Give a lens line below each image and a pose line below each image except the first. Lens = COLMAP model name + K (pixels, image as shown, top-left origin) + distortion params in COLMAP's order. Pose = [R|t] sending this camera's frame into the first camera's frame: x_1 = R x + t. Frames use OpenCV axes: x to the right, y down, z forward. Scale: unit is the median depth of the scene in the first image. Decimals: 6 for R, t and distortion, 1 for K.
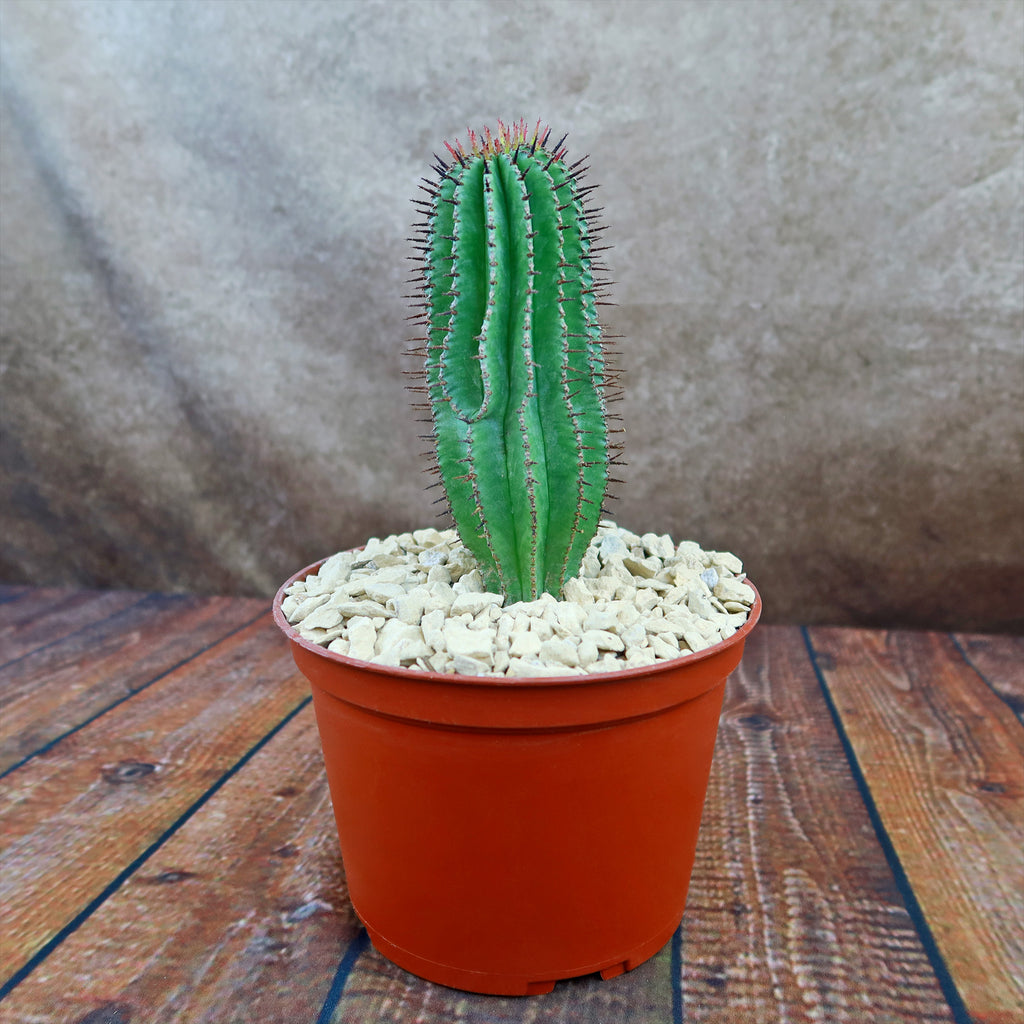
lens RADIAL K [[1027.1, 0, 532.5], [0, 1027.1, 489.2], [0, 0, 1]] dist [-0.023882, -0.010480]
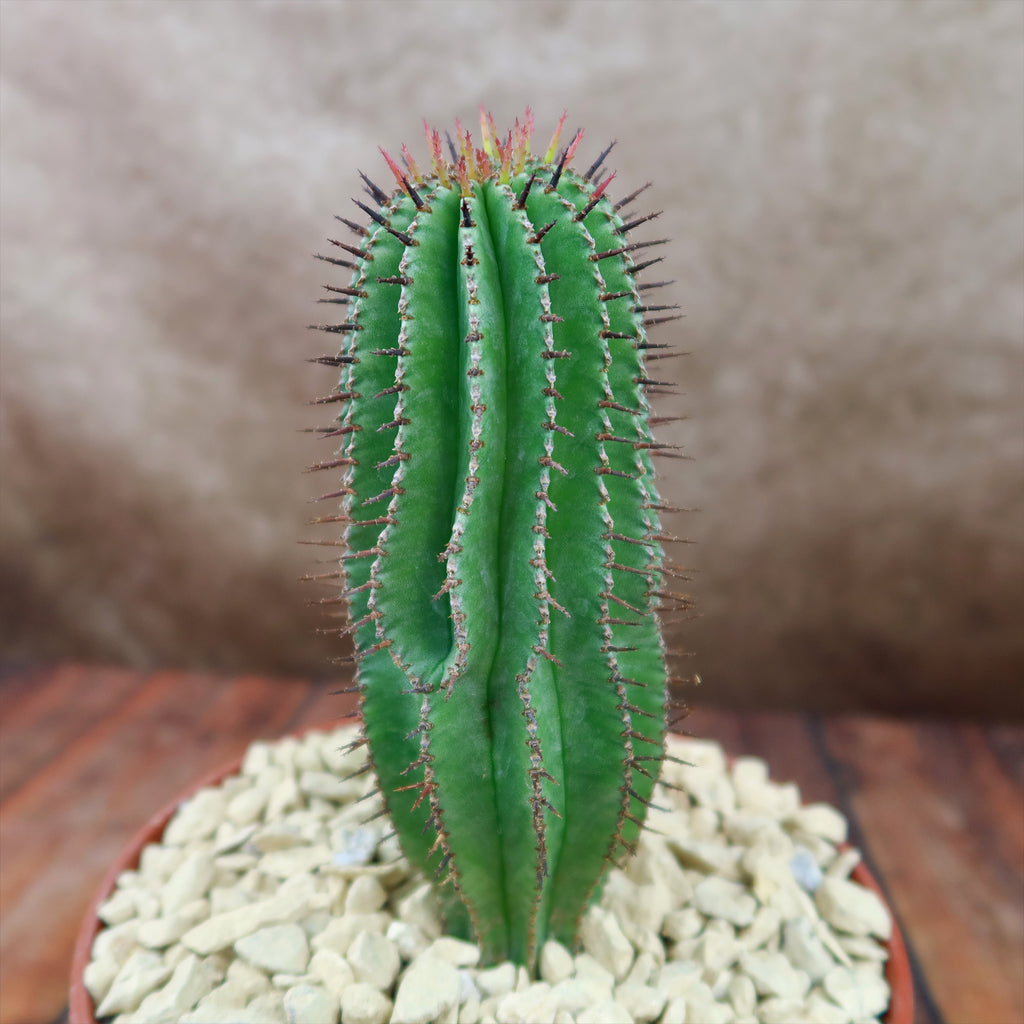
lens RADIAL K [[1027.1, 0, 532.5], [0, 1027.1, 489.2], [0, 0, 1]] dist [-0.023882, -0.010480]
pose [[0.996469, 0.009938, 0.083368, -0.051366], [-0.016406, 0.996876, 0.077259, -0.211454], [-0.082340, -0.078354, 0.993519, 0.468470]]
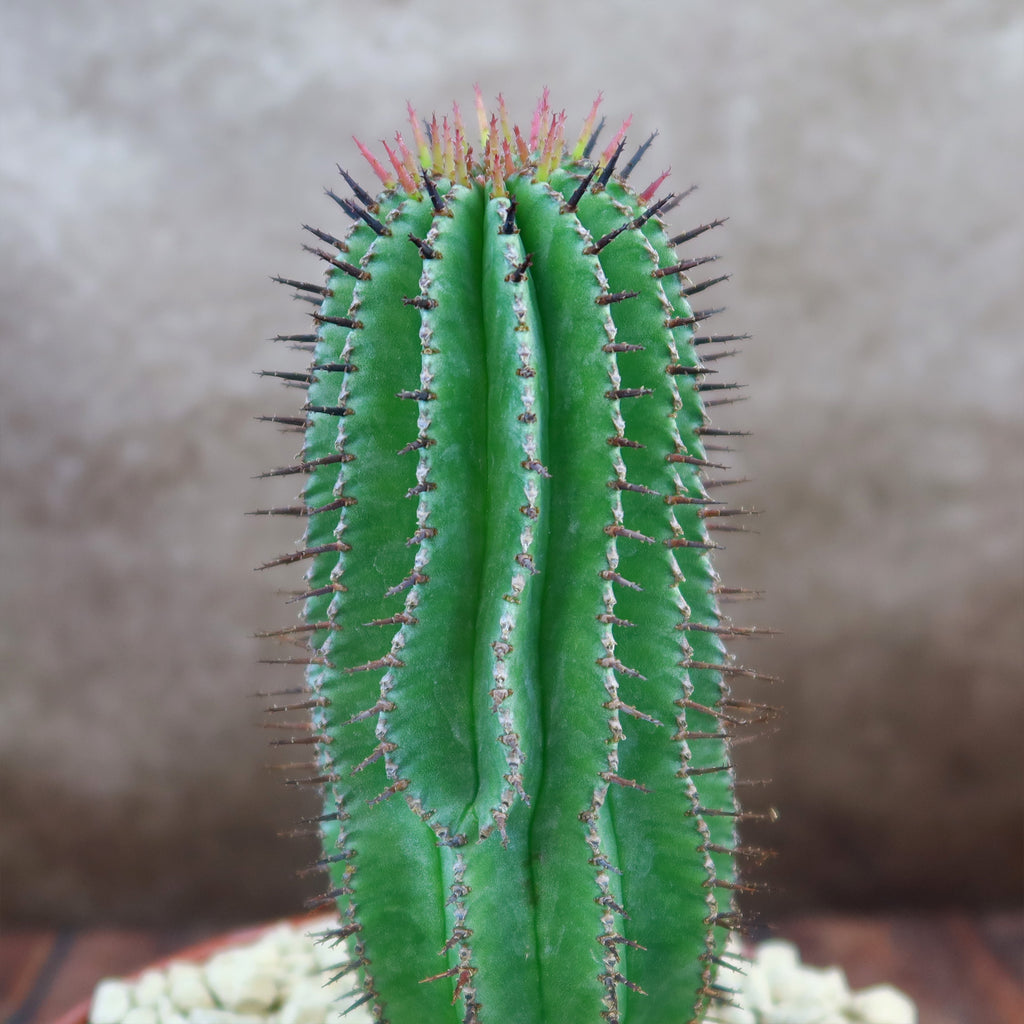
lens RADIAL K [[1450.3, 0, 497.9], [0, 1450.3, 589.3], [0, 0, 1]] dist [-0.011230, -0.022658]
pose [[0.967860, -0.028307, 0.249890, -0.185444], [0.021945, 0.999361, 0.028206, -0.180585], [-0.250529, -0.021815, 0.967863, 0.441145]]
